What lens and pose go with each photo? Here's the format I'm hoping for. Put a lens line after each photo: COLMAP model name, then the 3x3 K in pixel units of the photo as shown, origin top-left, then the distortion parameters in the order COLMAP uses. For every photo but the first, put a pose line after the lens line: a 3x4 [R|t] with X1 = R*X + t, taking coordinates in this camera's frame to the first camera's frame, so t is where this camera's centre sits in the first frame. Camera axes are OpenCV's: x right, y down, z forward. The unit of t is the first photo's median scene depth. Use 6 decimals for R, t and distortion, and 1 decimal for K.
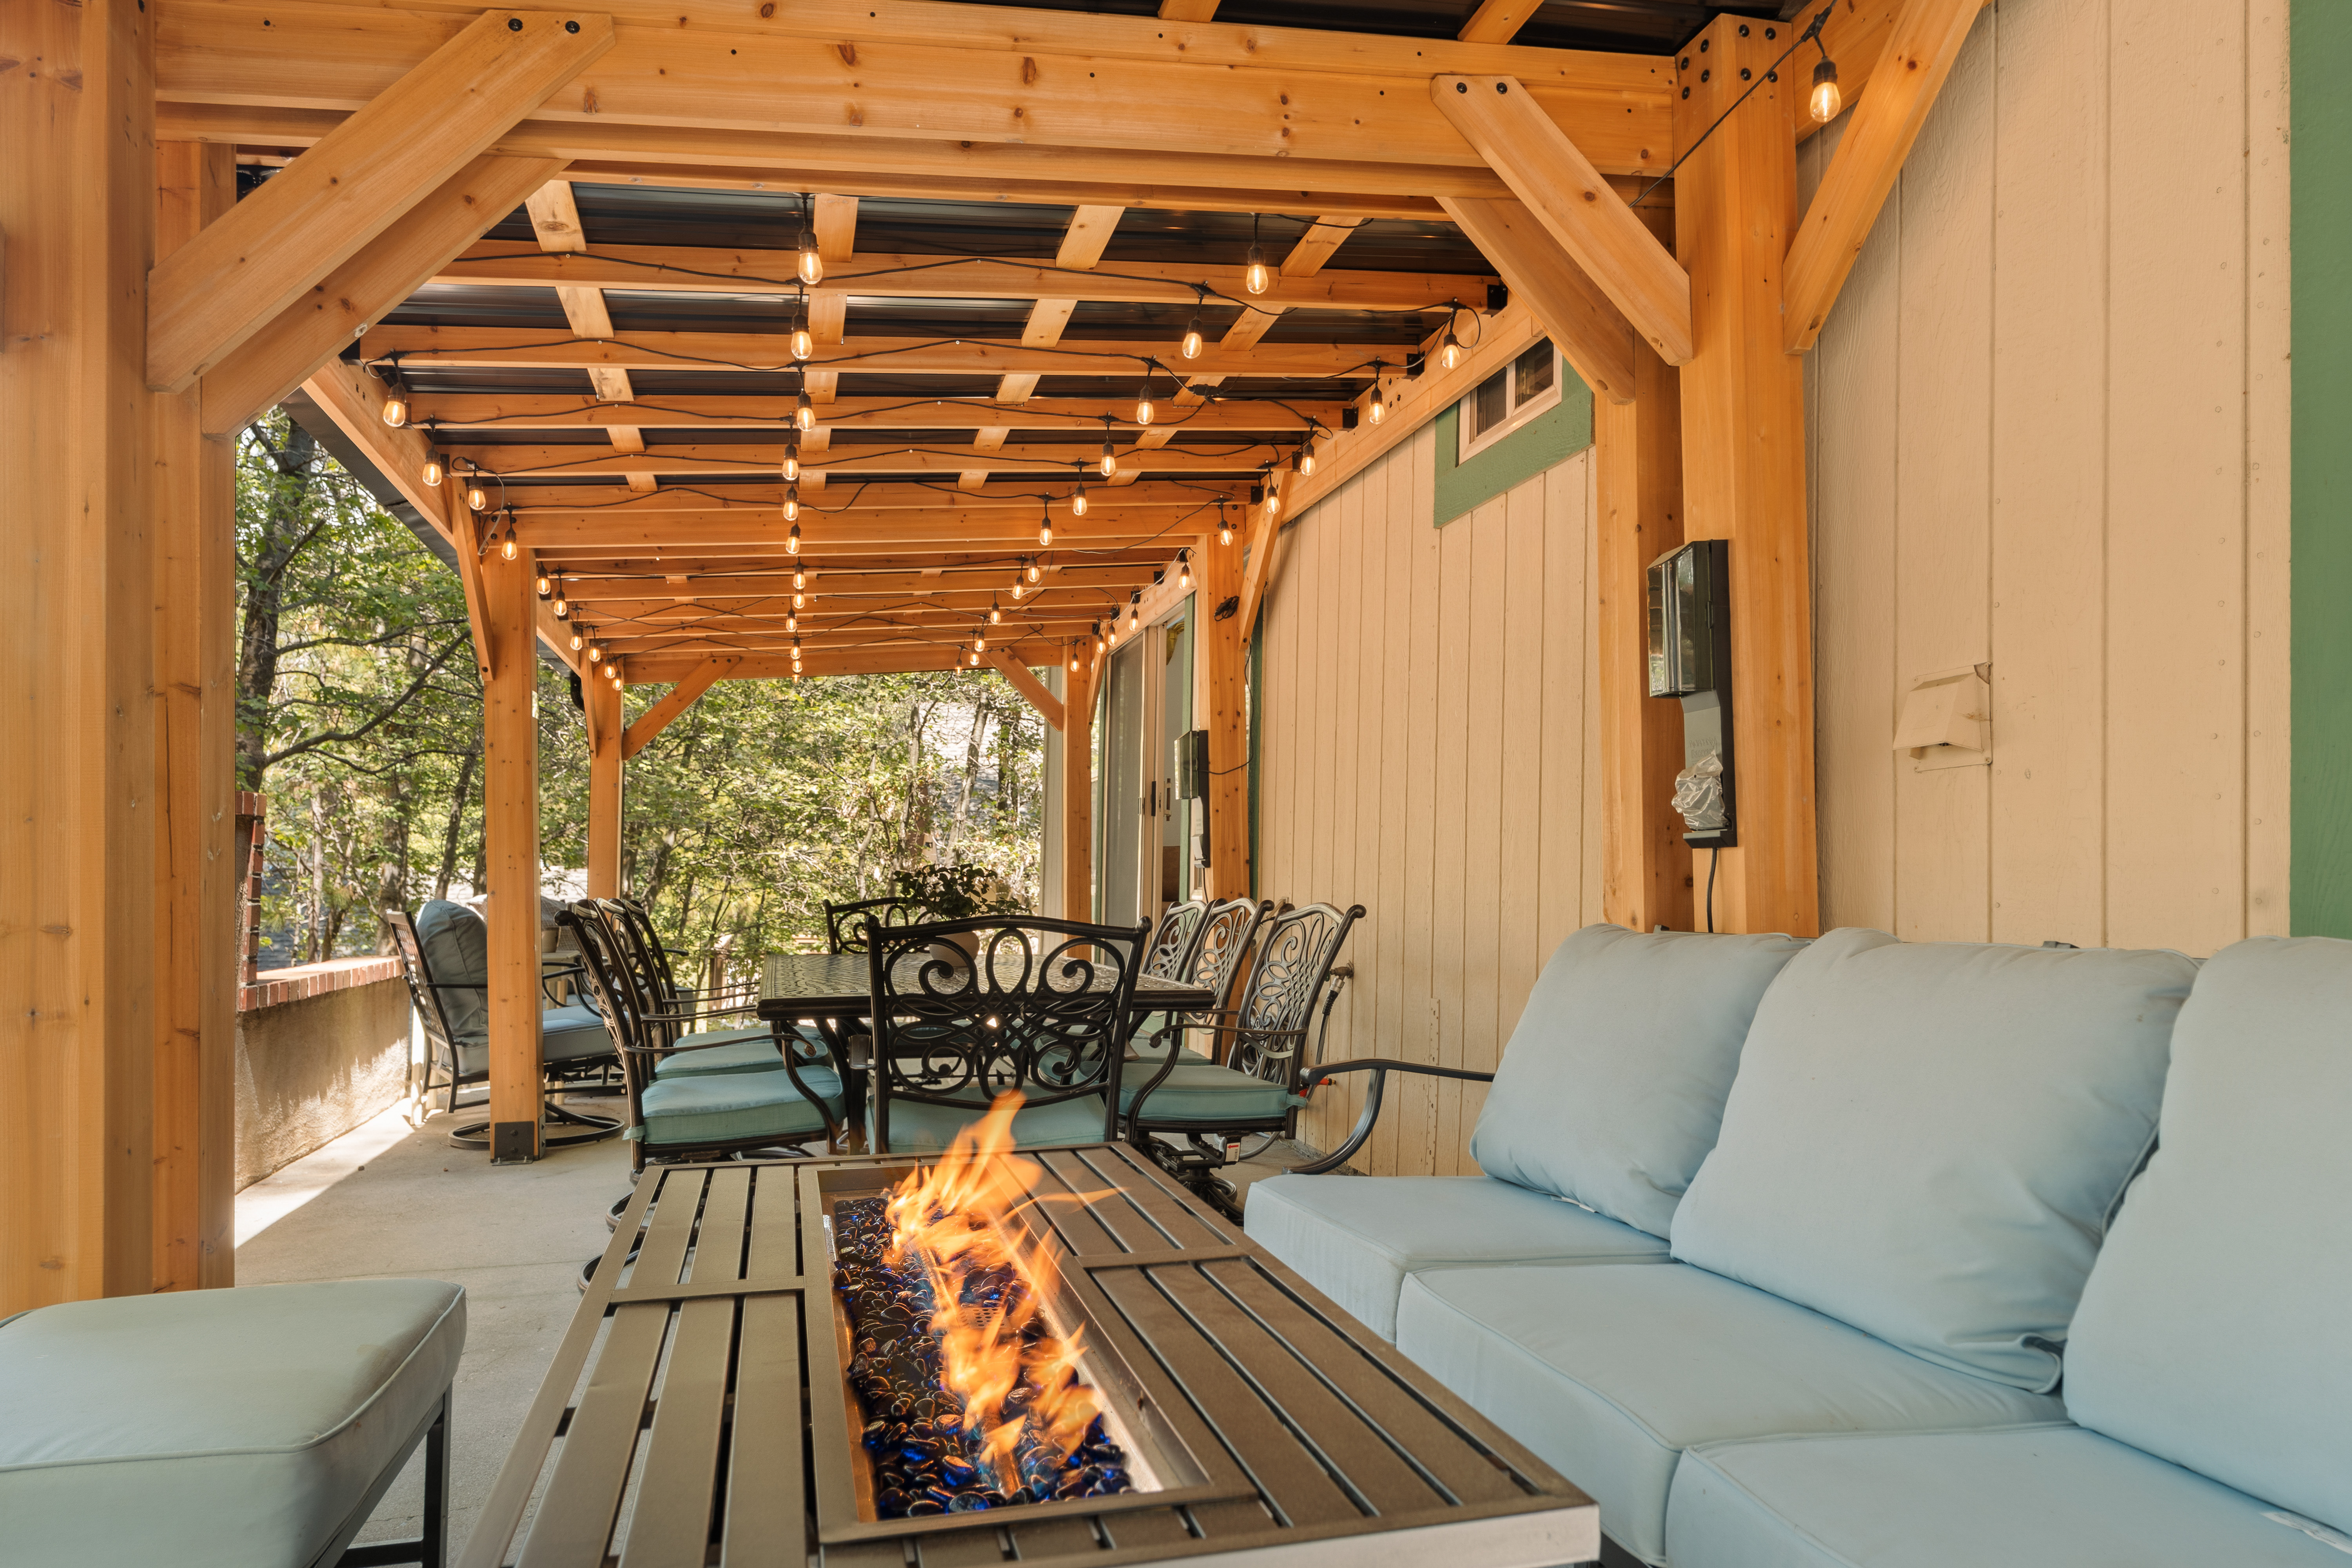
lens RADIAL K [[1451.2, 0, 1200.5], [0, 1451.2, 935.1], [0, 0, 1]] dist [0.002552, 0.002552]
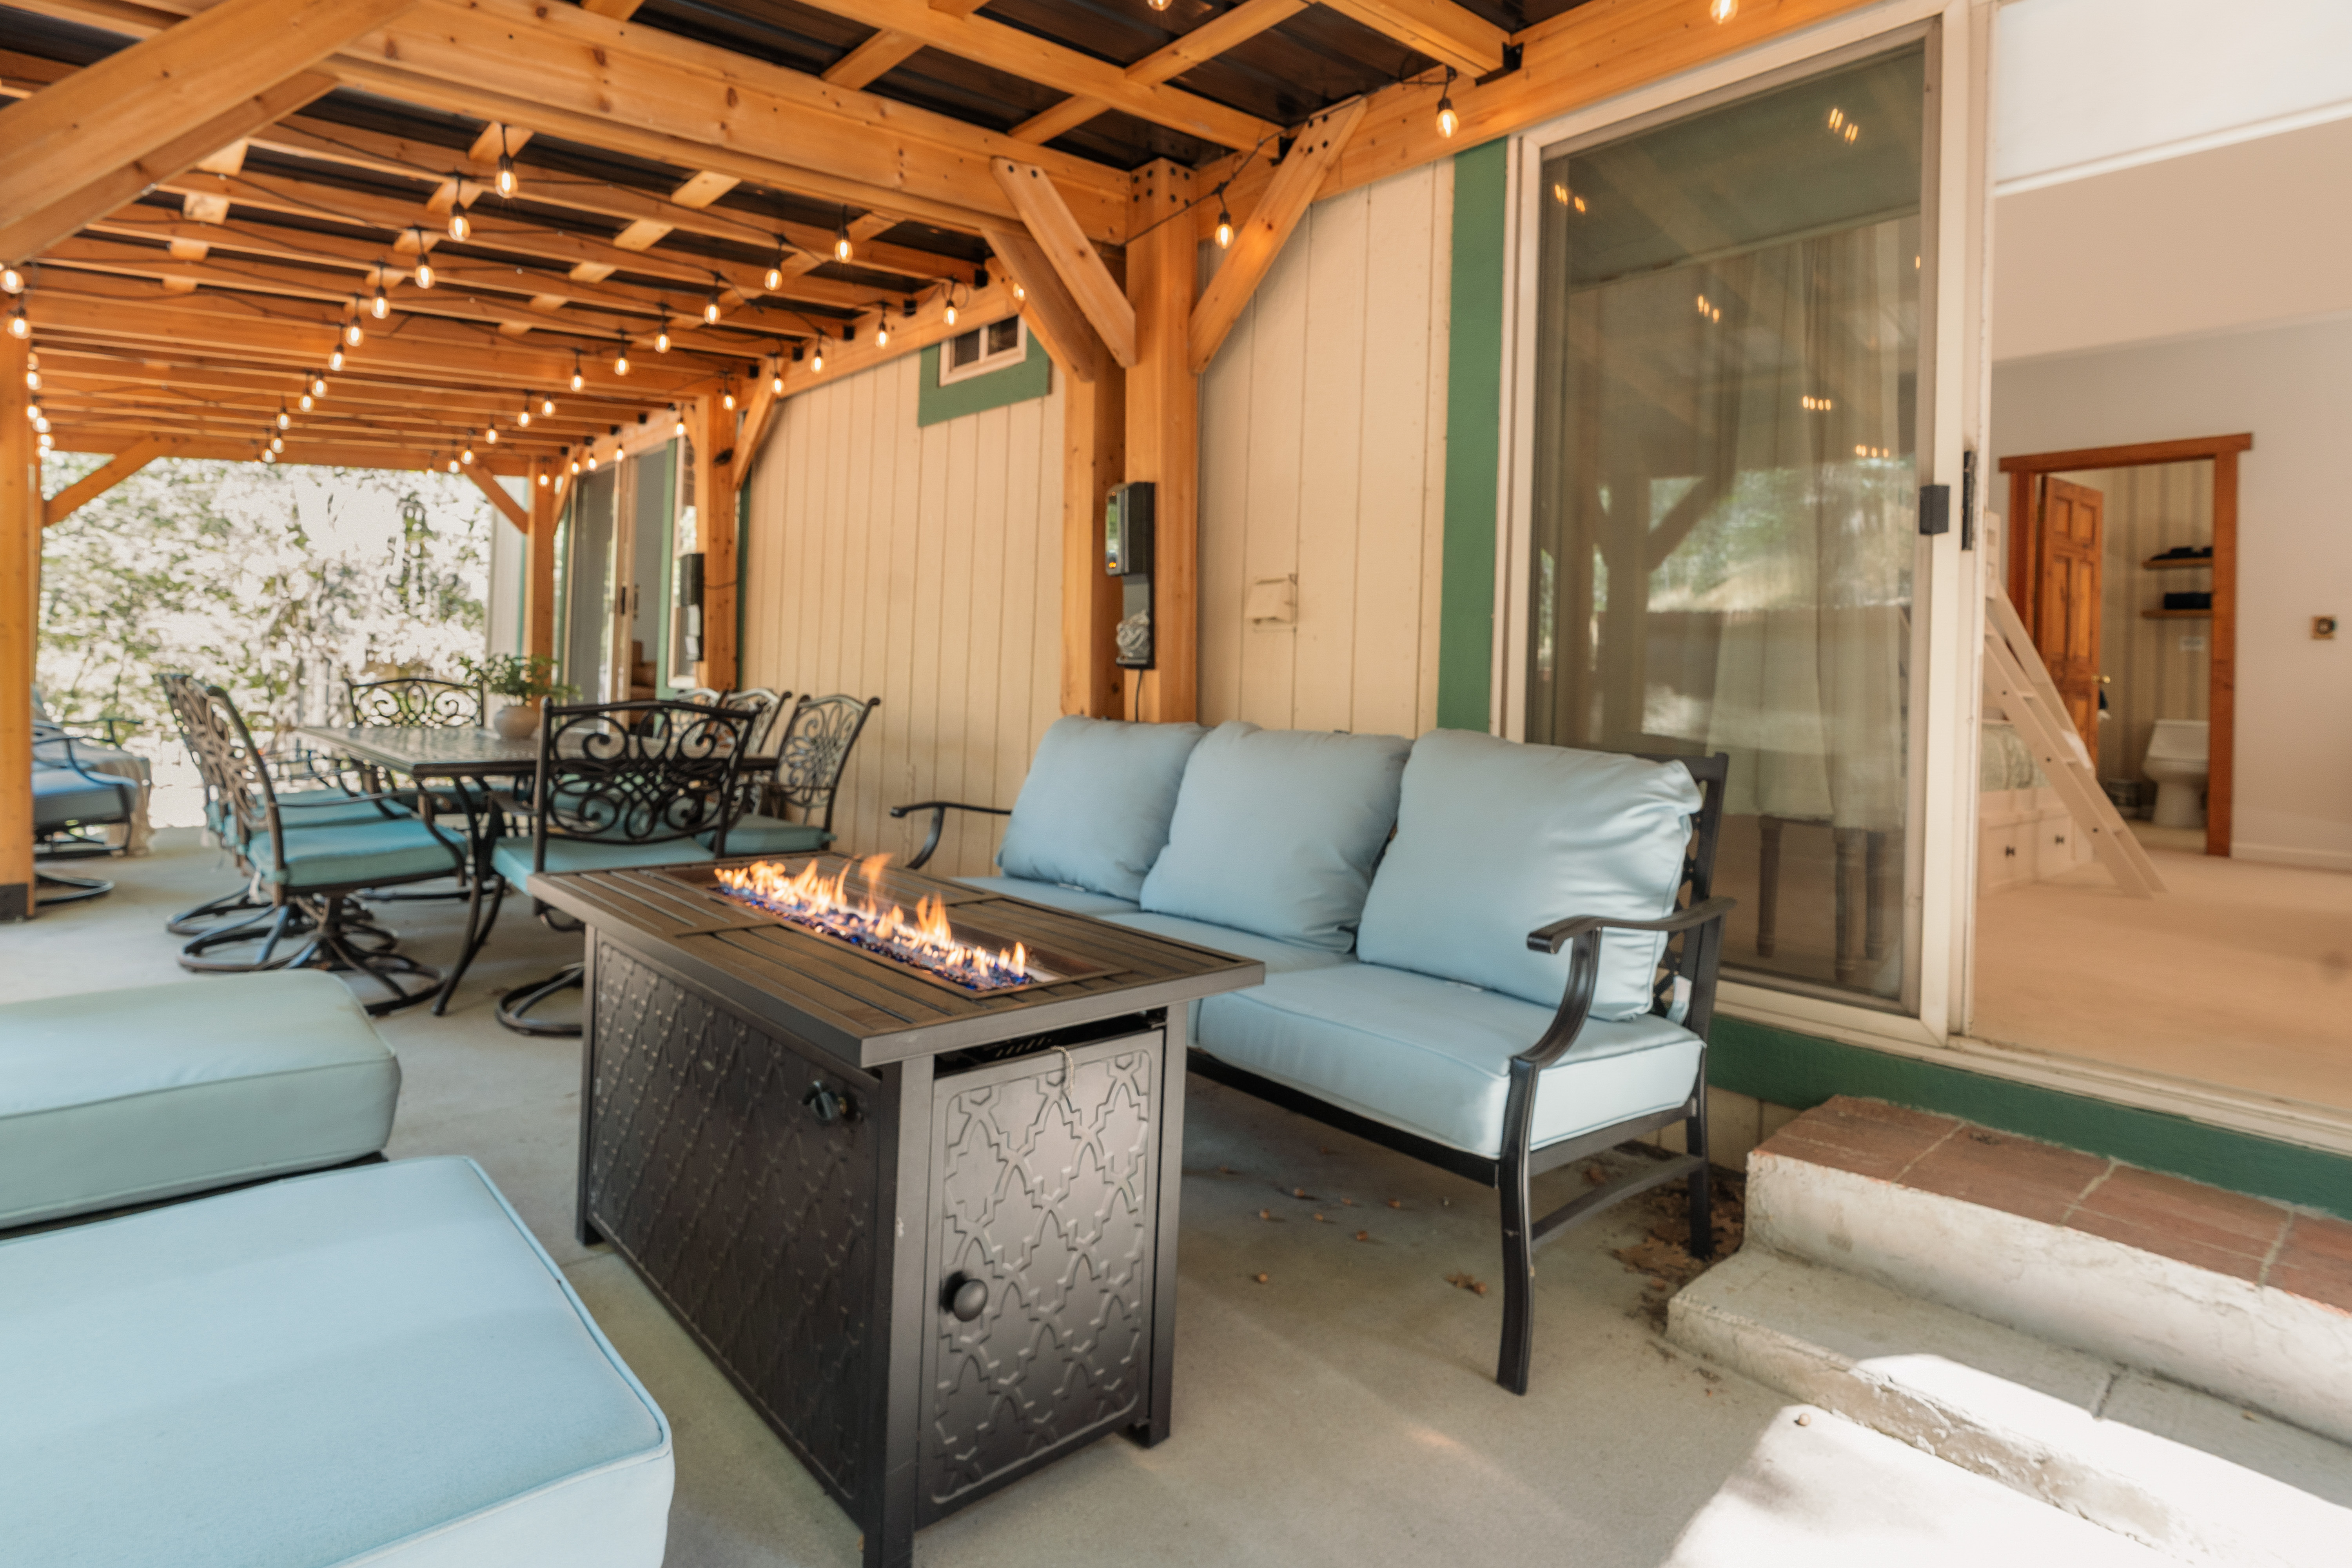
lens RADIAL K [[1103.9, 0, 1175.6], [0, 1103.9, 780.7], [0, 0, 1]] dist [-0.011783, 0.004975]
pose [[0.894916, -0.005989, 0.446195, -0.159020], [-0.018613, 0.998539, 0.050734, 0.000770], [-0.445847, -0.053707, 0.893497, -0.128991]]
